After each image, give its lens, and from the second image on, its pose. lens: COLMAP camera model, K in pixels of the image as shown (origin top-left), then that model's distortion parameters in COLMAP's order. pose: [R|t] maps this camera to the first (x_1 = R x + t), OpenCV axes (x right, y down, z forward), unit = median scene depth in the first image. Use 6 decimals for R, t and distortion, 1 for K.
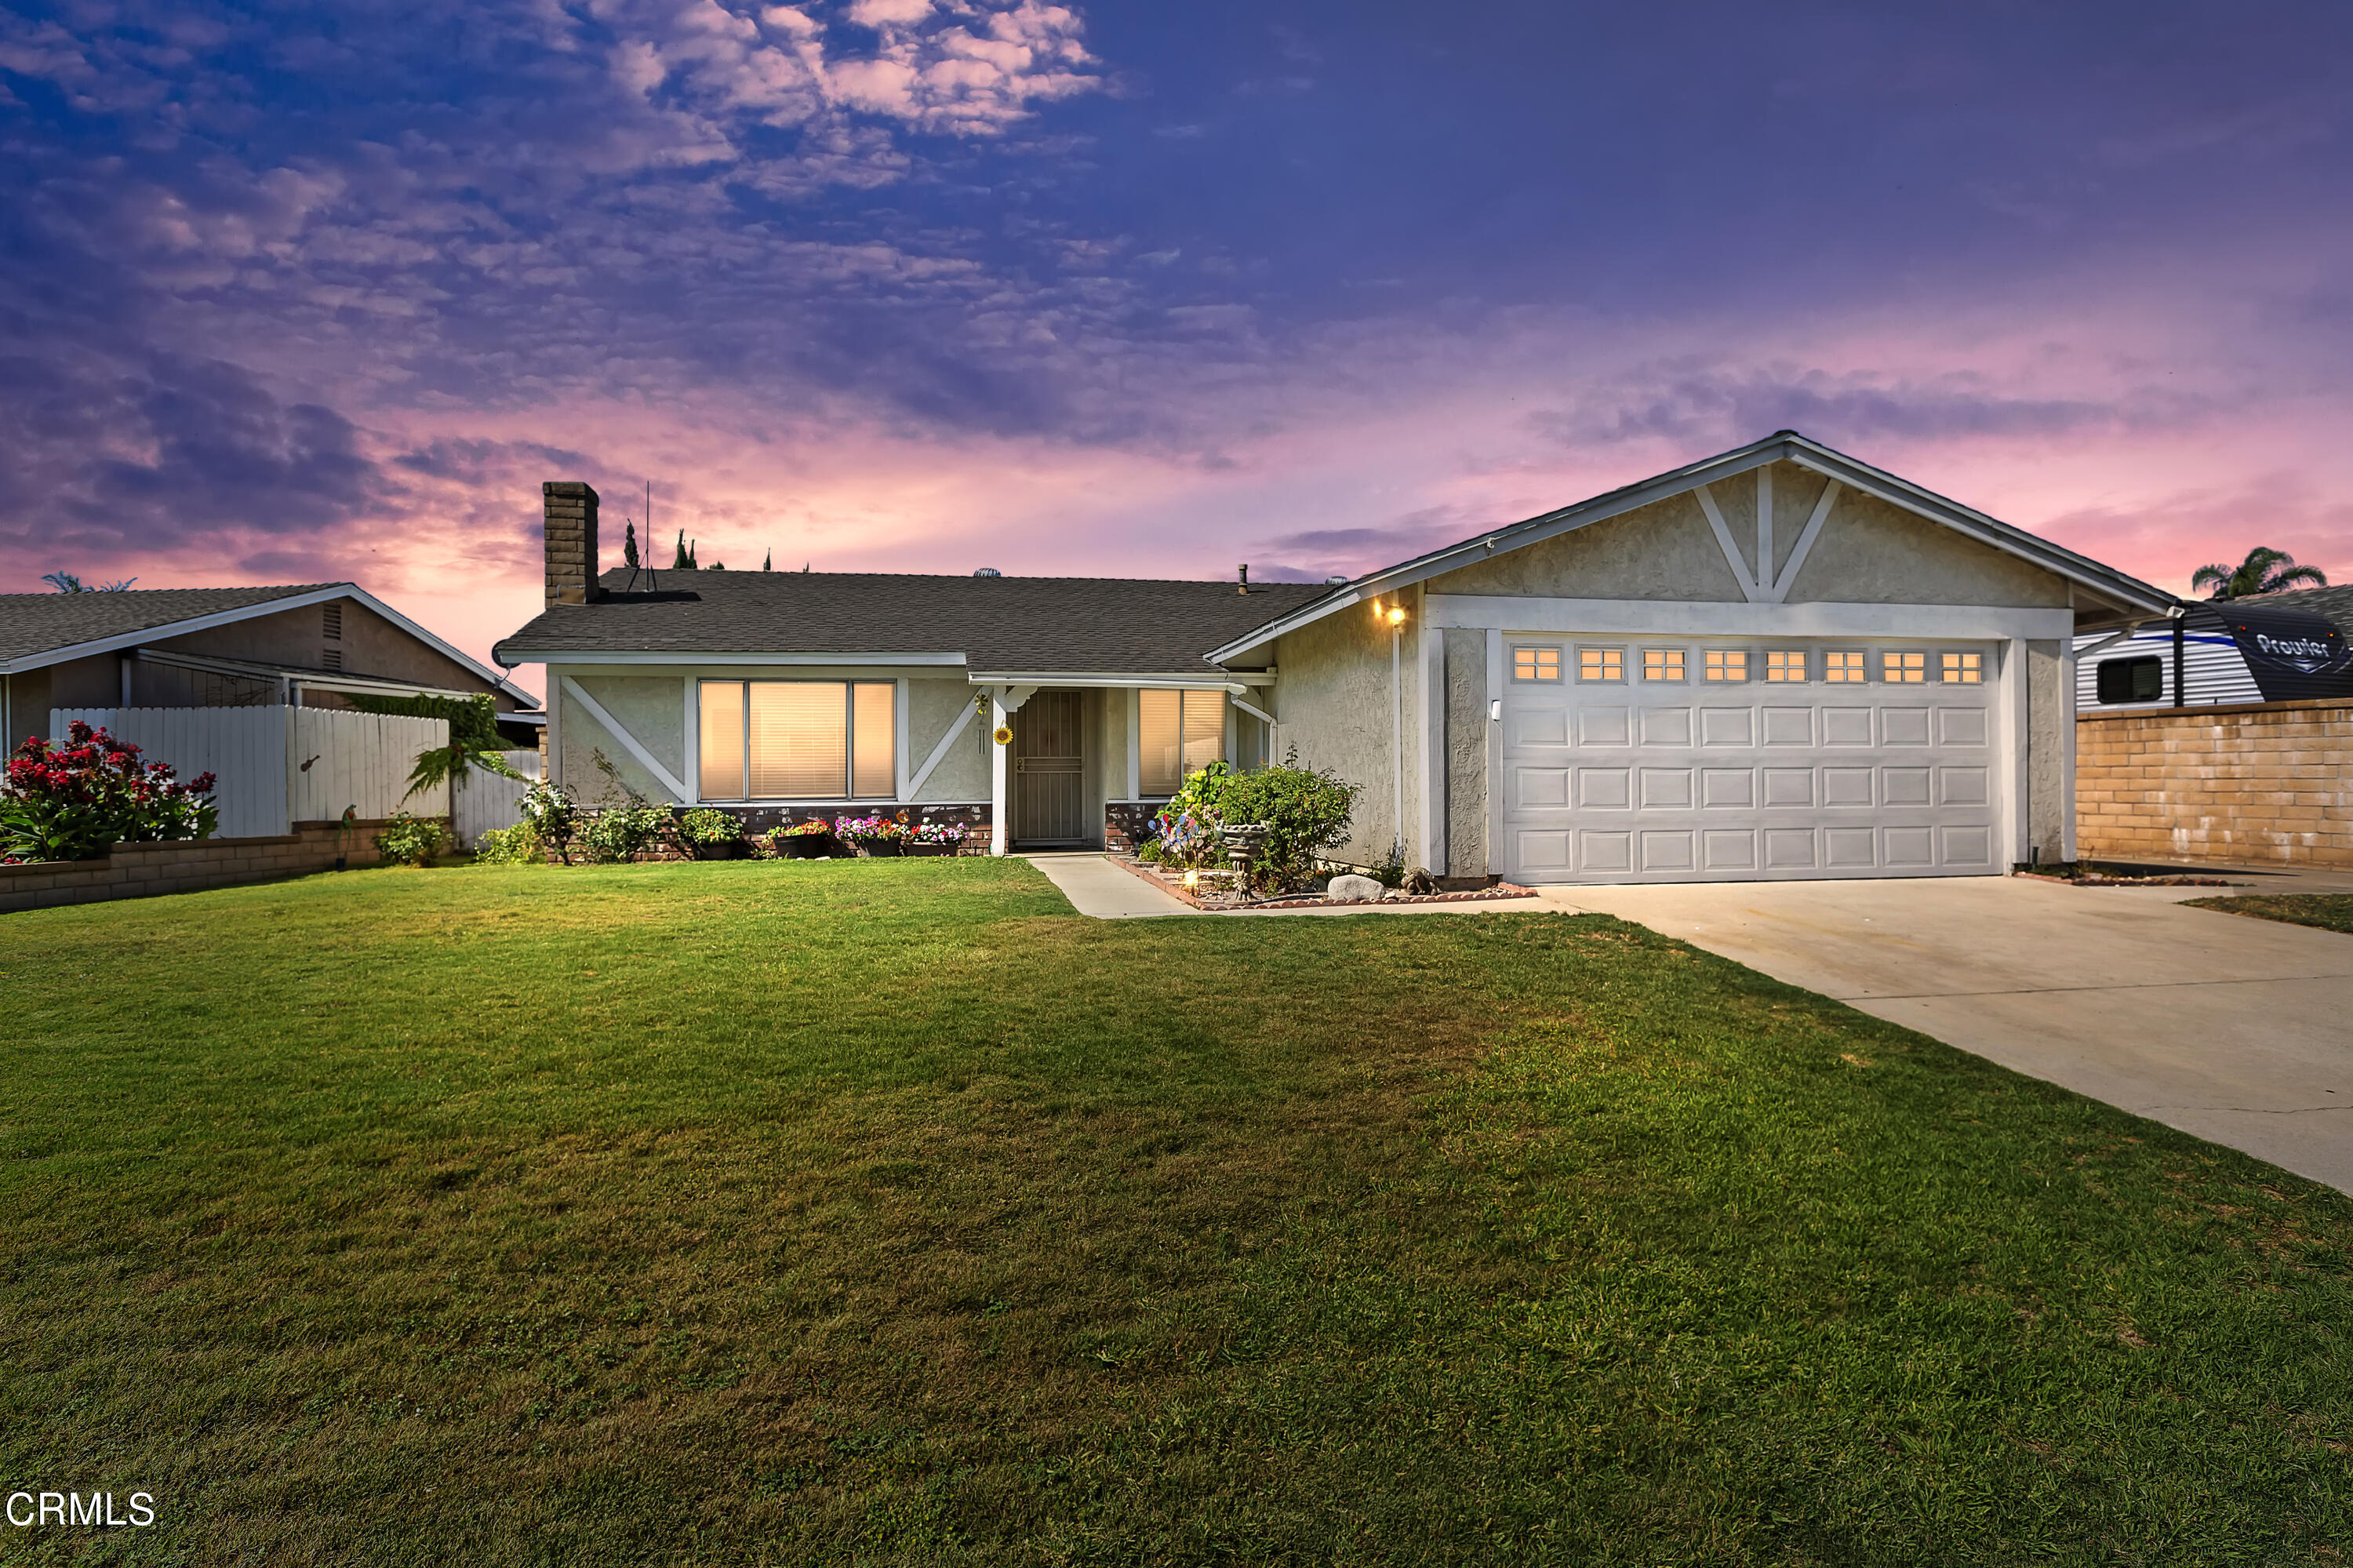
lens RADIAL K [[1053.3, 0, 1176.5], [0, 1053.3, 784.0], [0, 0, 1]] dist [-0.000385, -0.000289]
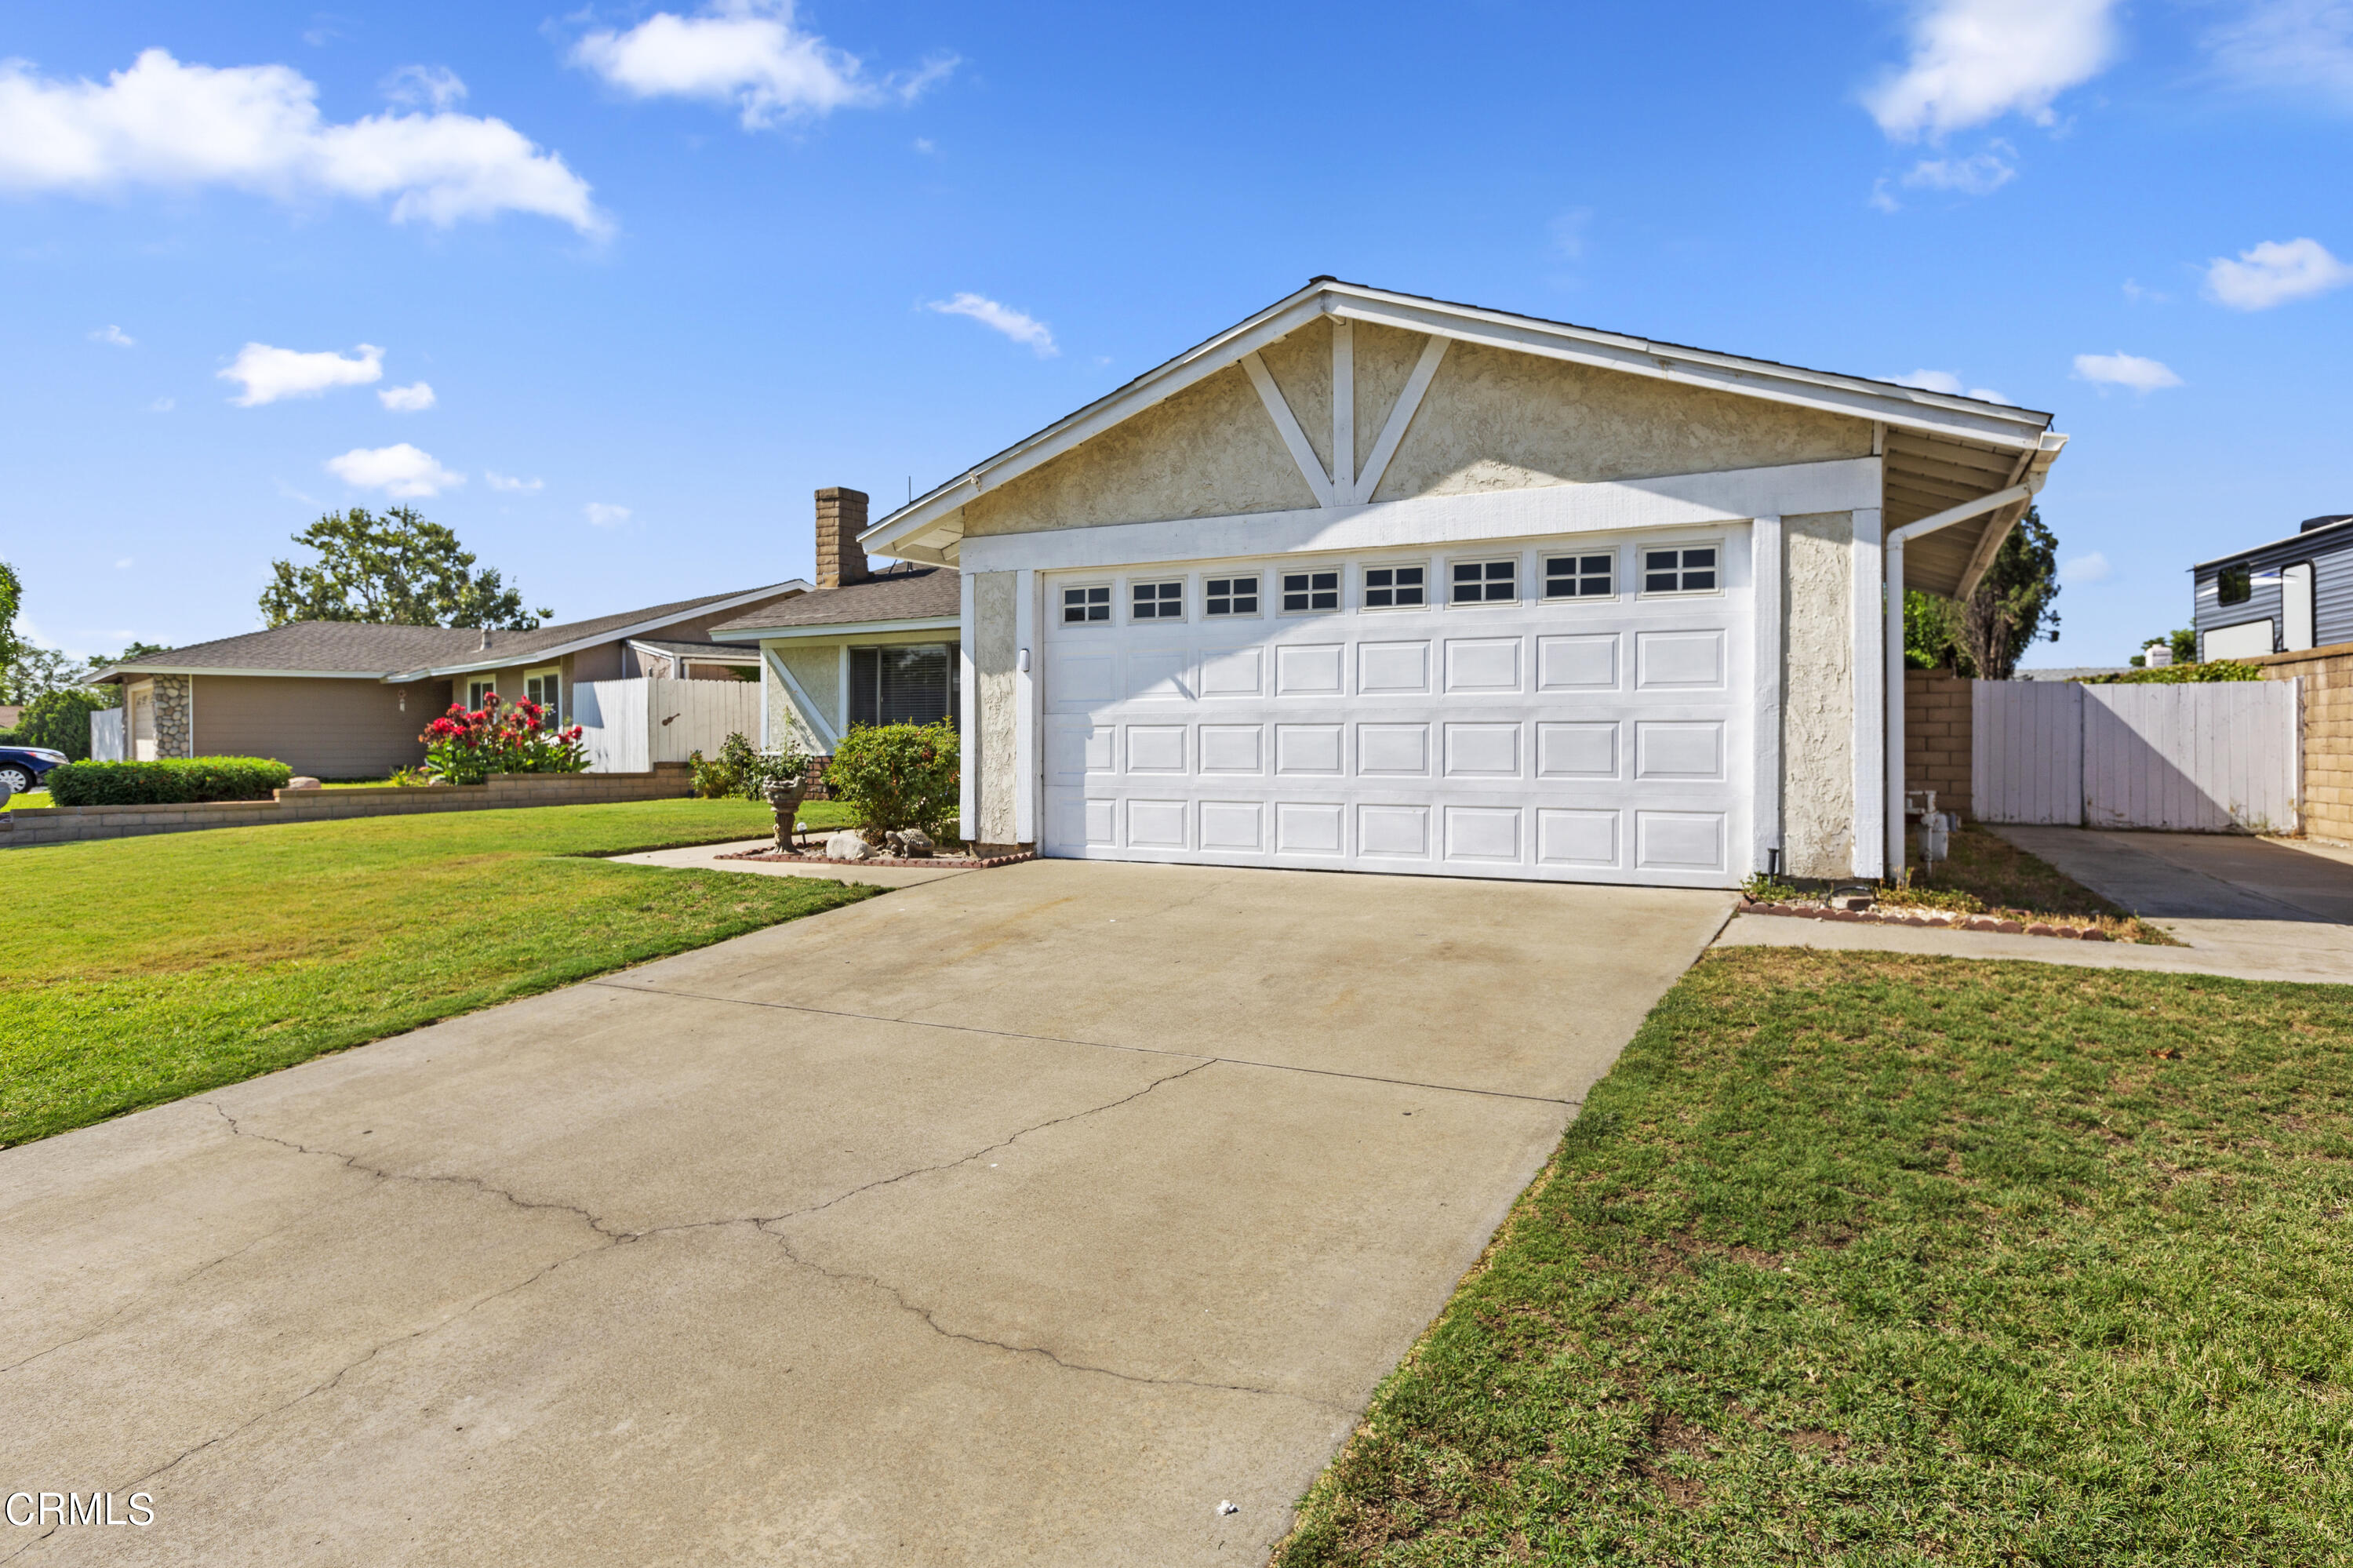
lens RADIAL K [[1137.4, 0, 1316.4], [0, 1137.4, 745.7], [0, 0, 1]] dist [-0.000154, -0.000137]
pose [[0.846800, 0.009227, -0.531831, 0.727769], [-0.003663, 0.999927, 0.011517, -0.006349], [0.531899, -0.007804, 0.846772, 0.219127]]
